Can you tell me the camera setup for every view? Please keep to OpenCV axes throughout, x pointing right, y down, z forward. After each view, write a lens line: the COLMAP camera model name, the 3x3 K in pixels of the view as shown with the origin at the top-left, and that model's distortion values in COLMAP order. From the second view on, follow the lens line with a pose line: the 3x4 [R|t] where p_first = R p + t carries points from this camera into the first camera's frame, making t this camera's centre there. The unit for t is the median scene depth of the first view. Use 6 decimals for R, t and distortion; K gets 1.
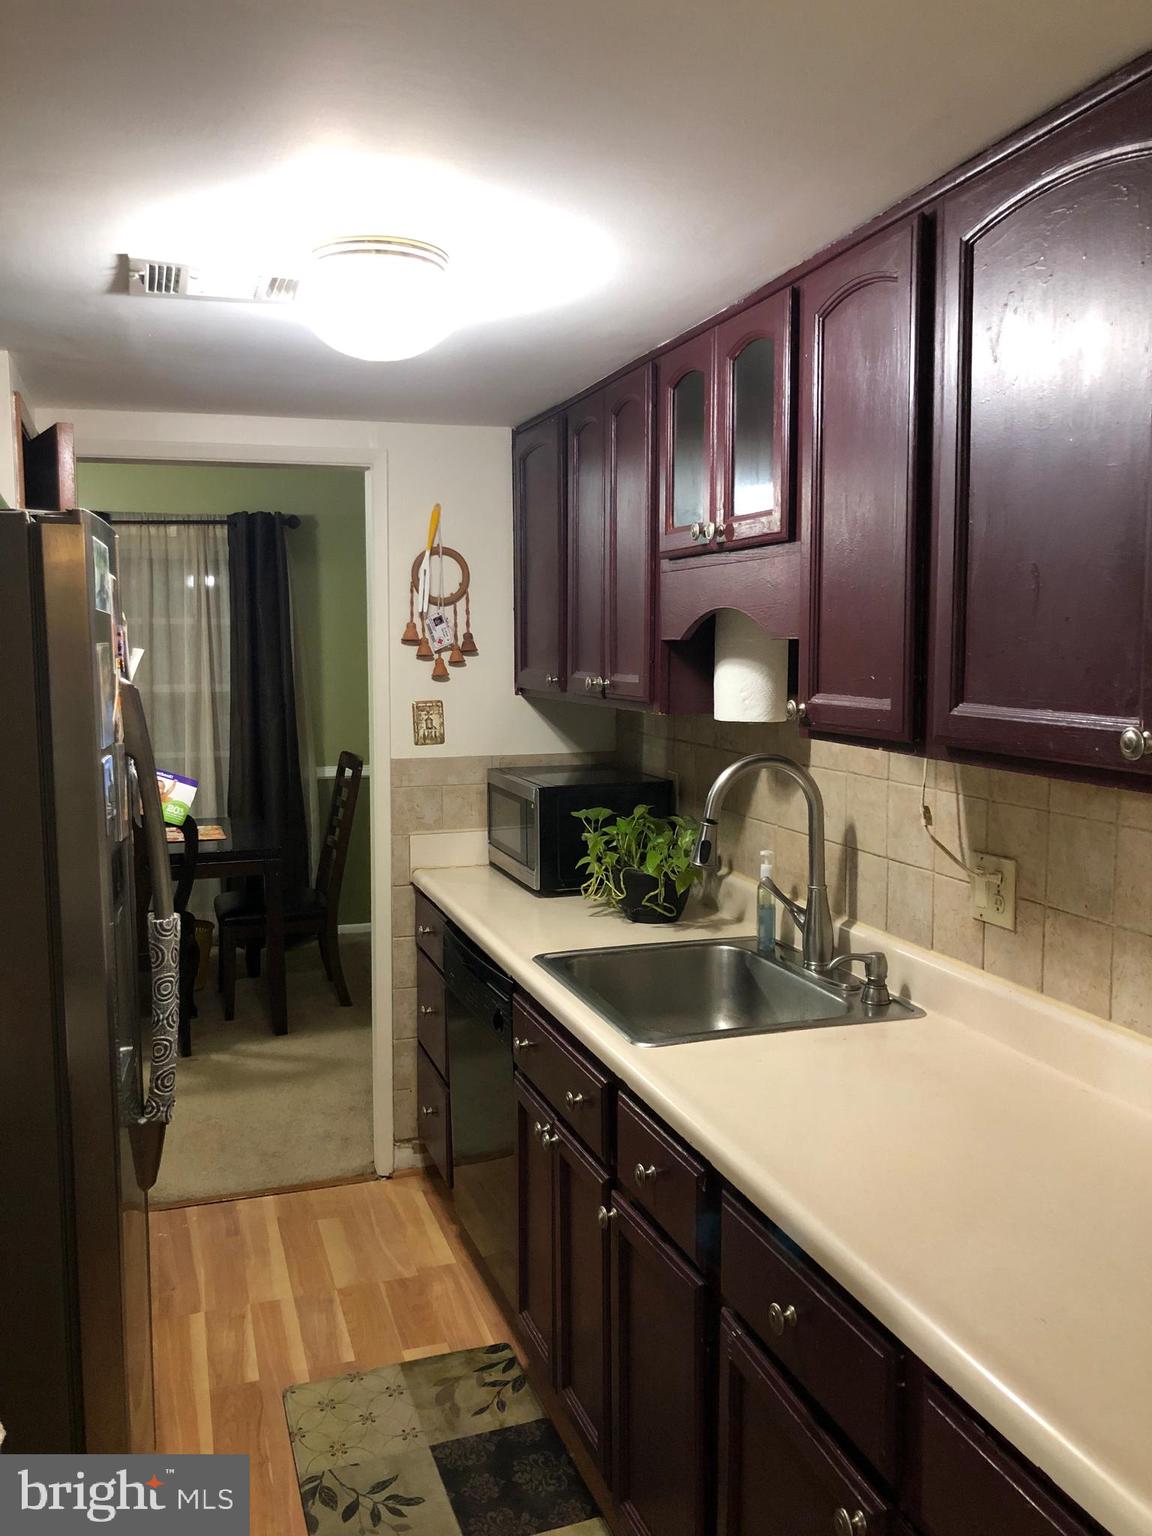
lens RADIAL K [[1268.2, 0, 575.3], [0, 1268.2, 766.8], [0, 0, 1]] dist [-0.000198, -0.000851]
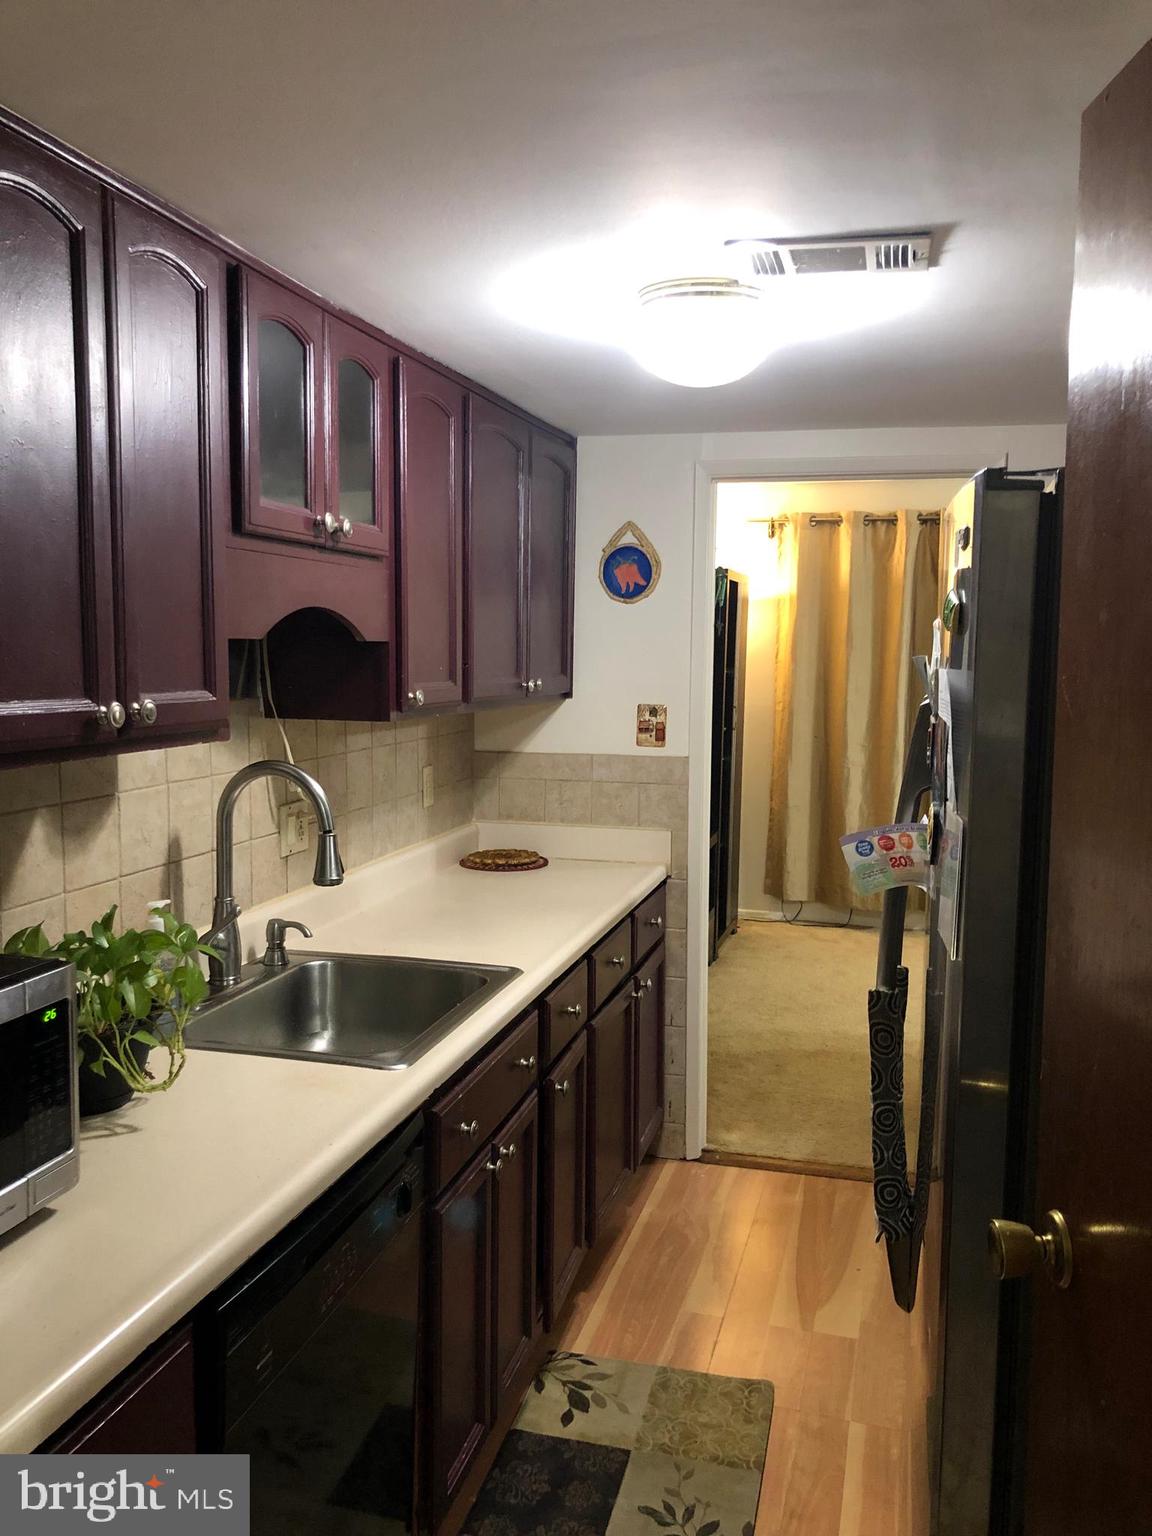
lens RADIAL K [[1268.2, 0, 576.0], [0, 1268.2, 770.1], [0, 0, 1]] dist [-0.000198, -0.000851]
pose [[-0.837154, -0.056086, 0.544083, -0.592354], [0.046999, 0.983674, 0.173716, -0.167255], [-0.544944, 0.170999, -0.820851, 1.759987]]
